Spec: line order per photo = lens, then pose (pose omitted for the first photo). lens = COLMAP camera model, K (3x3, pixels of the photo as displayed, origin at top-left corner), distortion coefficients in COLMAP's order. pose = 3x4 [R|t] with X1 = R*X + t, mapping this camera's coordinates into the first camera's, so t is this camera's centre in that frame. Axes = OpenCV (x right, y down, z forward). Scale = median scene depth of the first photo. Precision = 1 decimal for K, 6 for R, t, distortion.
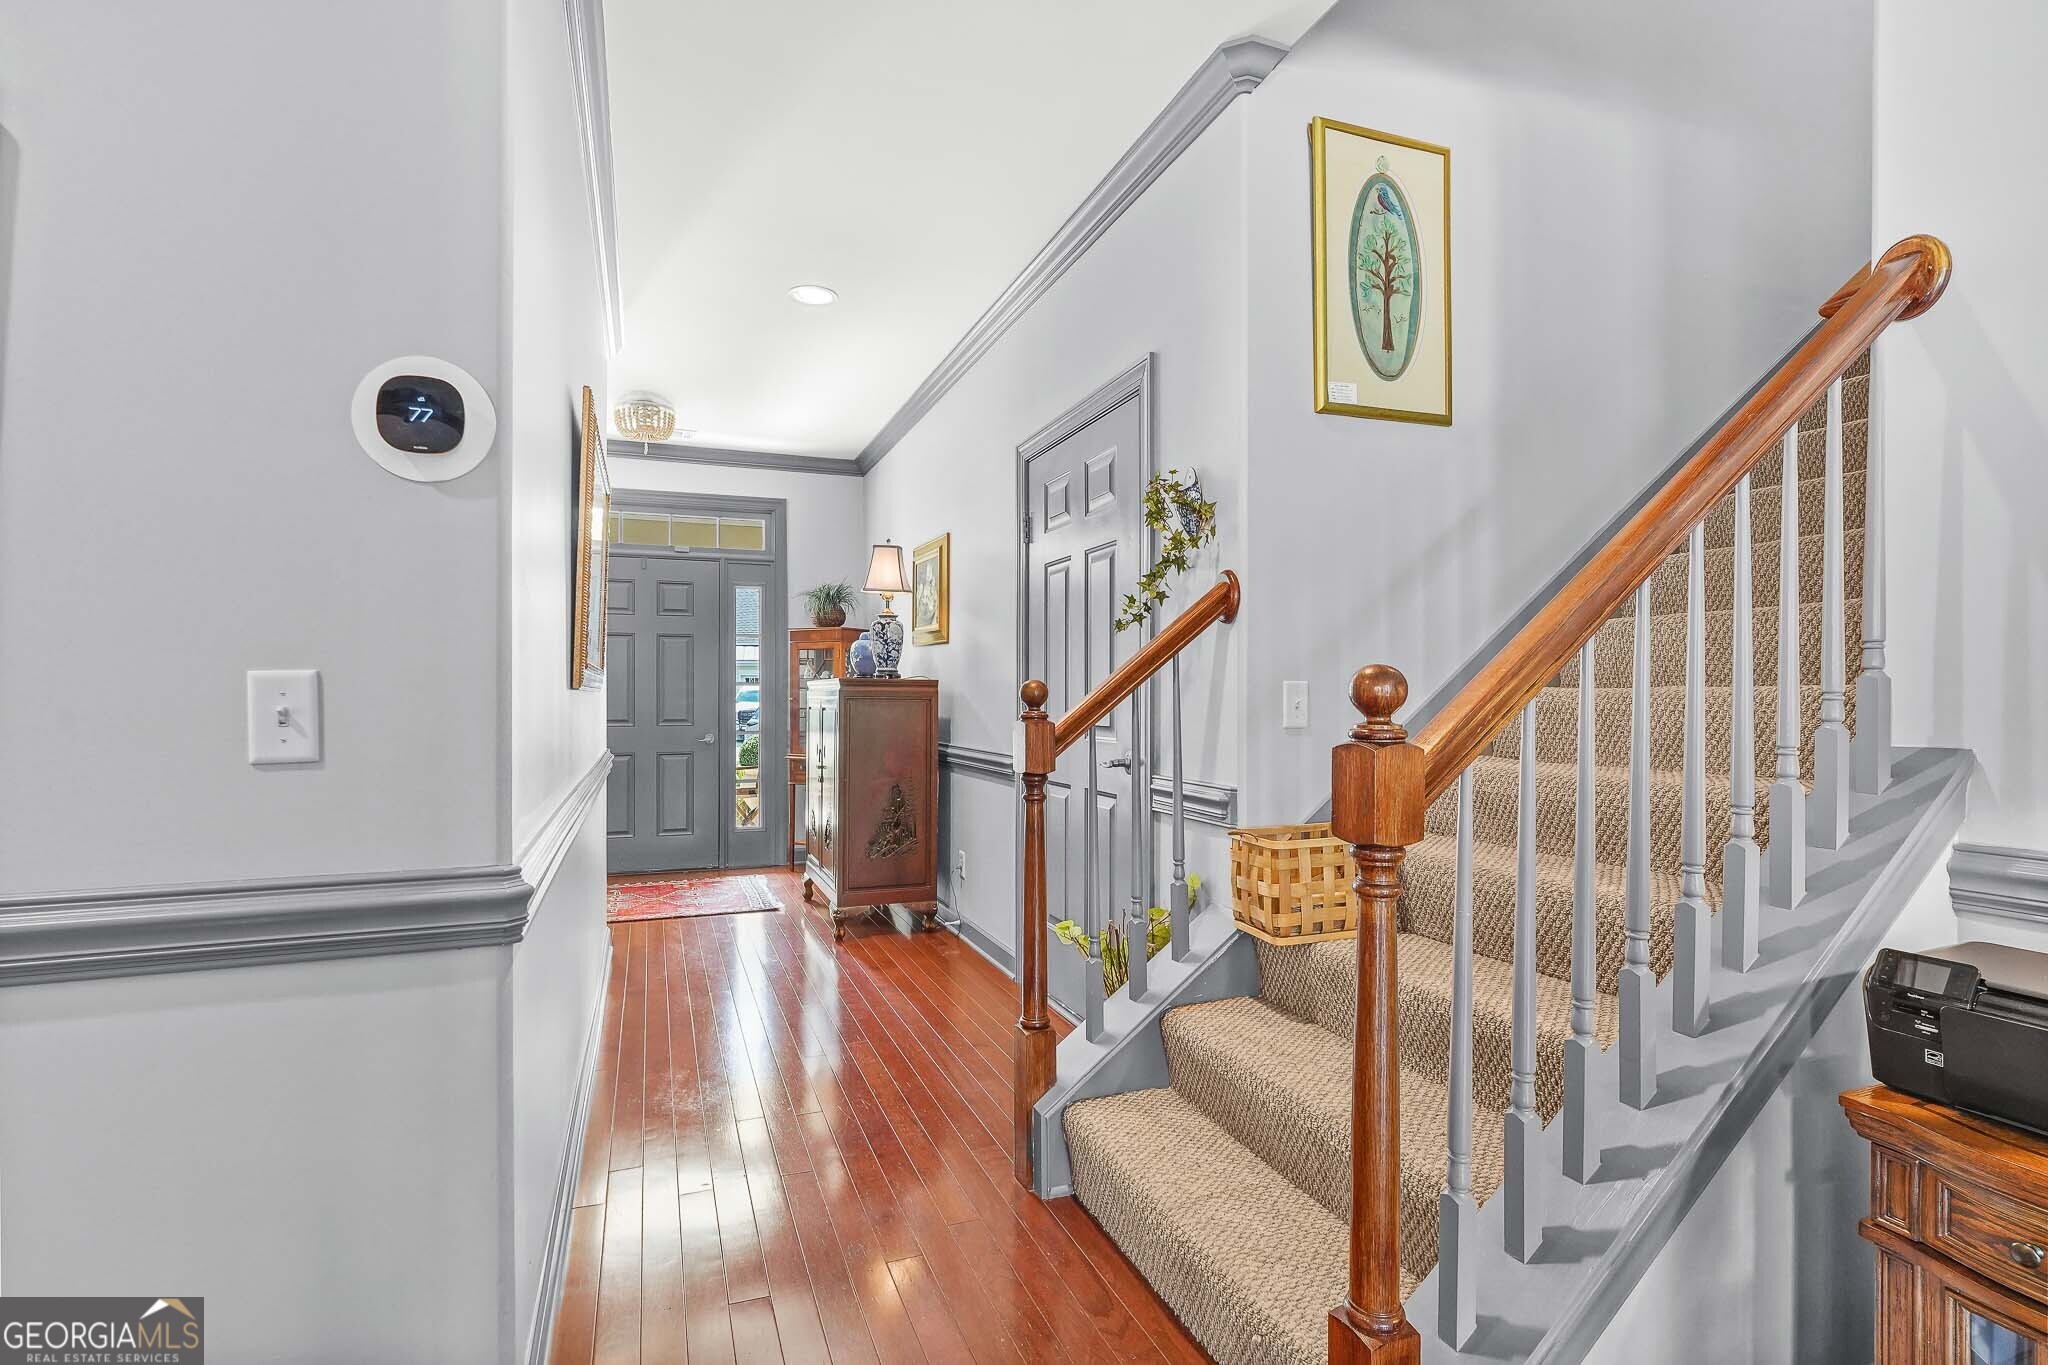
lens RADIAL K [[944.6, 0, 1017.6], [0, 944.6, 691.0], [0, 0, 1]] dist [0.000784, 0.000092]
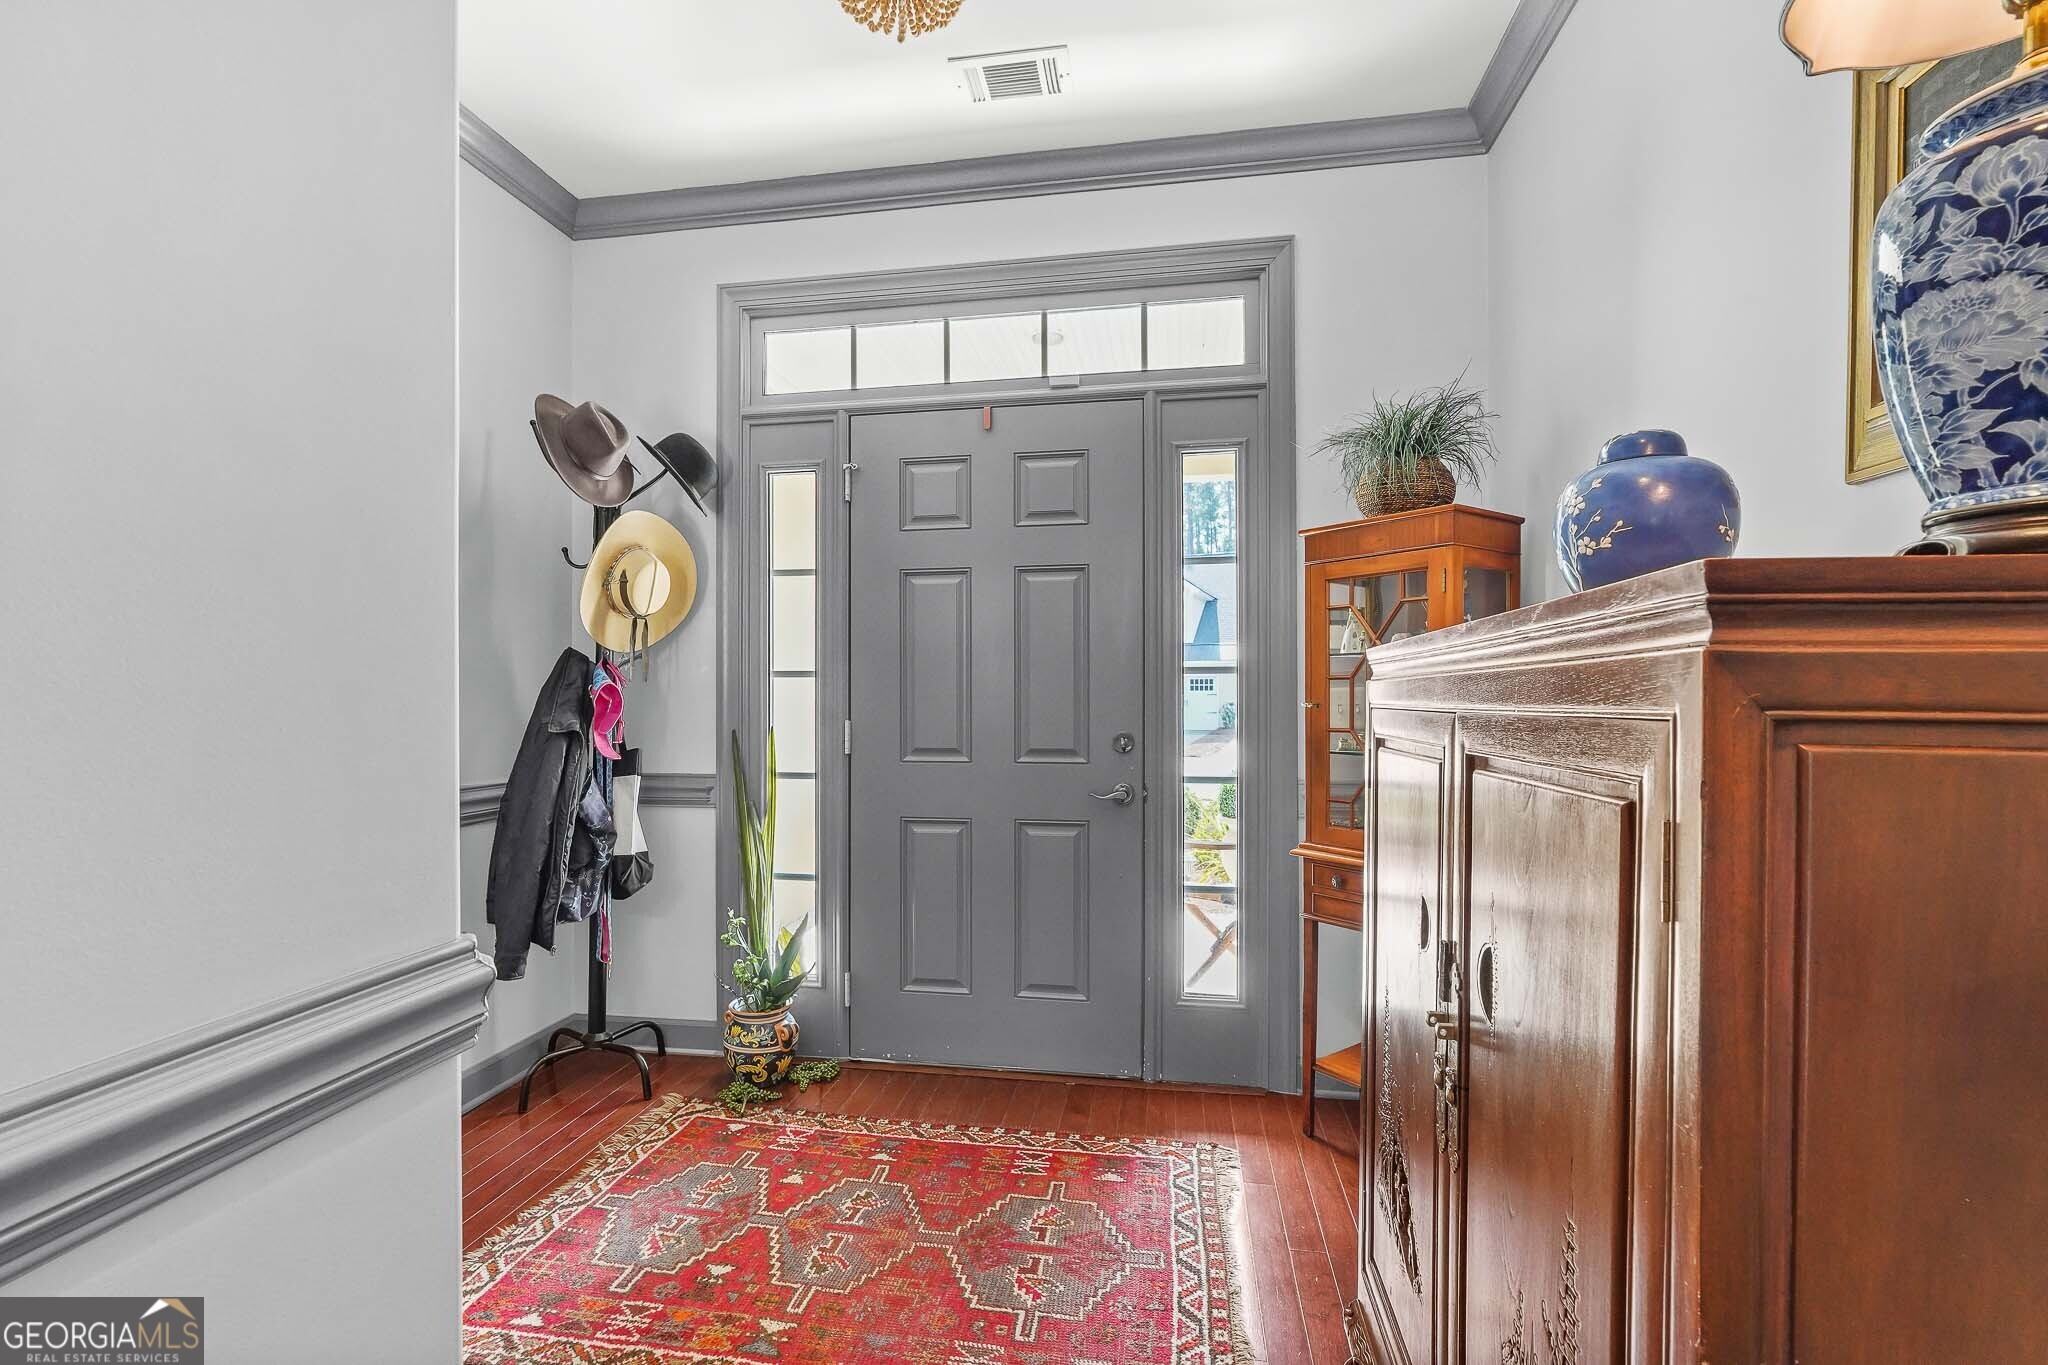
lens RADIAL K [[917.9, 0, 1019.3], [0, 917.9, 688.1], [0, 0, 1]] dist [-0.009823, 0.004989]
pose [[0.853393, 0.003032, -0.521260, -0.141127], [0.001534, 0.999964, 0.008328, -0.003677], [0.521266, -0.007907, 0.853358, 0.608146]]
